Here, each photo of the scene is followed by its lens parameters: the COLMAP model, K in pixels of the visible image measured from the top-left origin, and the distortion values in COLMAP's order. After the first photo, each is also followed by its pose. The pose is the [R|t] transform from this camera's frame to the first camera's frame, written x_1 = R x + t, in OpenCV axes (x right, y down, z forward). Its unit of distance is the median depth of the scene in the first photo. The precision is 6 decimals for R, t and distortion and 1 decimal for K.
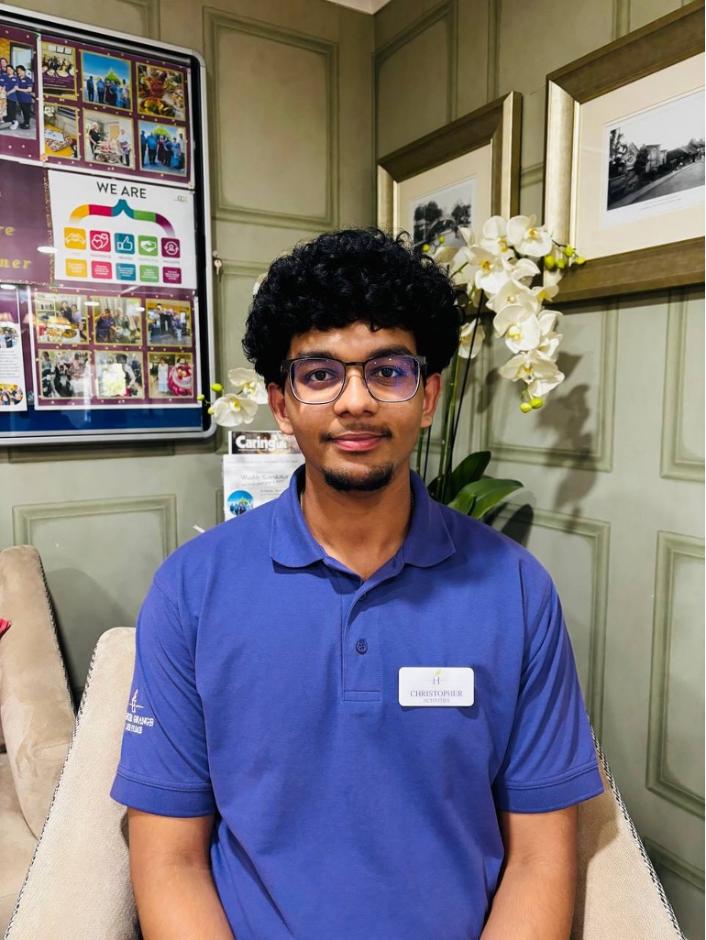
lens RADIAL K [[719.3, 0, 351.9], [0, 719.3, 475.4], [0, 0, 1]] dist [0.033230, -0.038659]
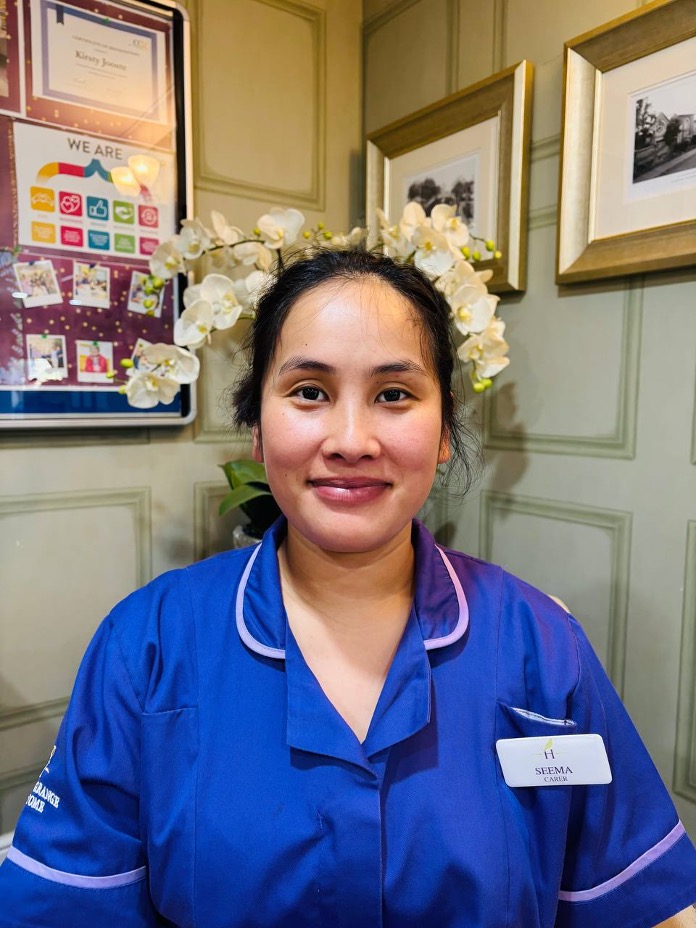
lens RADIAL K [[710.1, 0, 354.9], [0, 710.1, 469.8], [0, 0, 1]] dist [0.033230, -0.038659]
pose [[0.995262, 0.001818, 0.097215, -0.083198], [-0.000560, 0.999916, -0.012968, 0.018220], [-0.097230, 0.012852, 0.995179, 0.086162]]
